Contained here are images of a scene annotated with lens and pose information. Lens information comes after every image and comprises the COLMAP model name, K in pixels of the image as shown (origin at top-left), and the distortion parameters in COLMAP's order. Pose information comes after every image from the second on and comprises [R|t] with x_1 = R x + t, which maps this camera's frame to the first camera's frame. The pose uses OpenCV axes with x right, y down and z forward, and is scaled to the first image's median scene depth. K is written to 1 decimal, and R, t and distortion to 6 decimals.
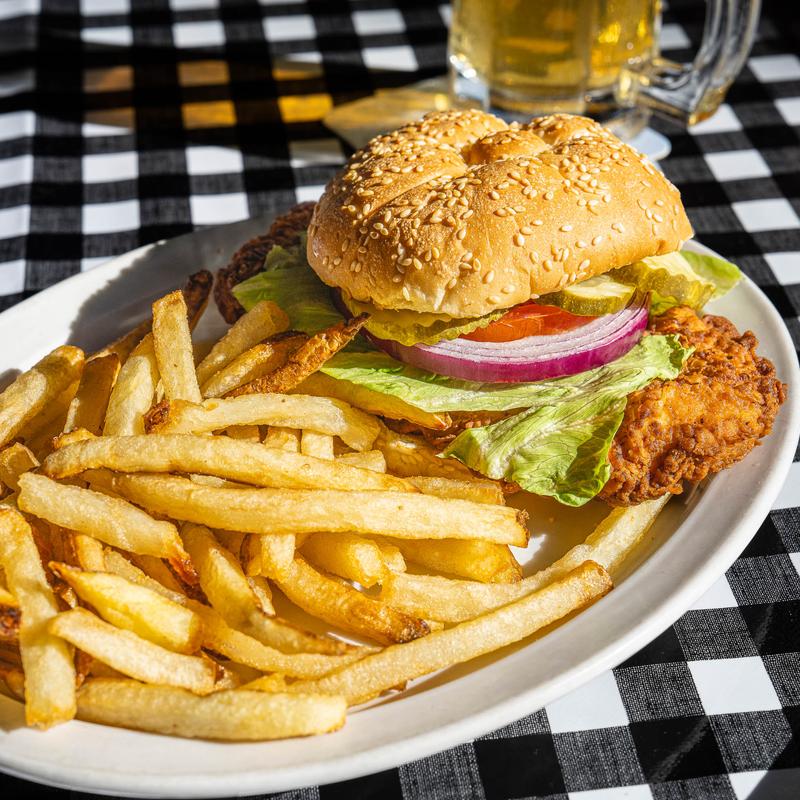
lens RADIAL K [[1788.2, 0, 398.5], [0, 1788.2, 401.6], [0, 0, 1]] dist [0.102117, 0.000000]
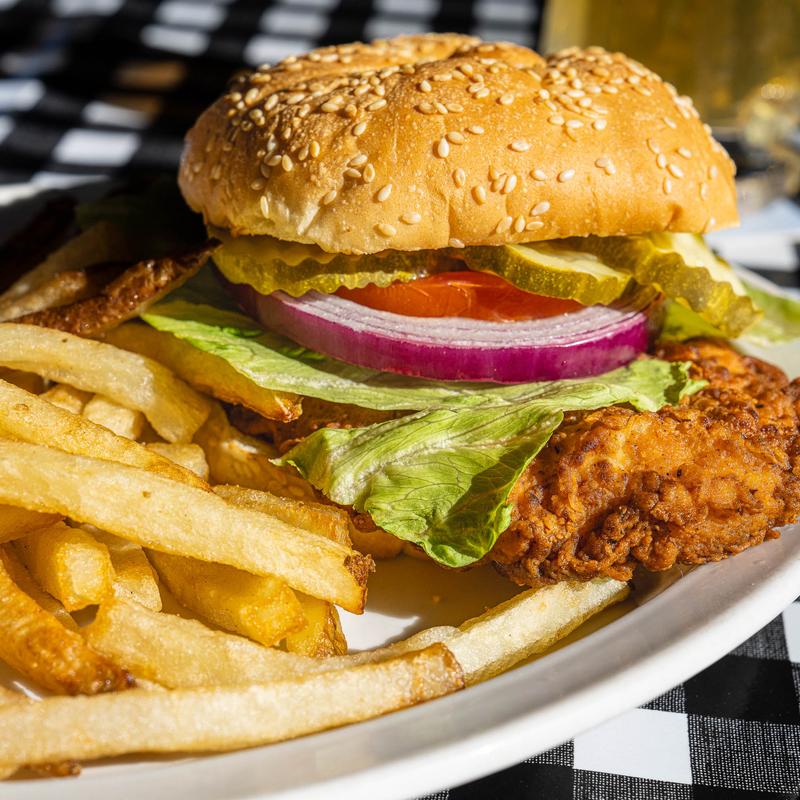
lens RADIAL K [[1788.2, 0, 402.0], [0, 1788.2, 398.4], [0, 0, 1]] dist [0.102117, 0.000000]
pose [[0.971970, 0.164548, -0.167926, 0.174678], [-0.188599, 0.972164, -0.139021, 0.090317], [0.140376, 0.166795, 0.975948, 0.367044]]
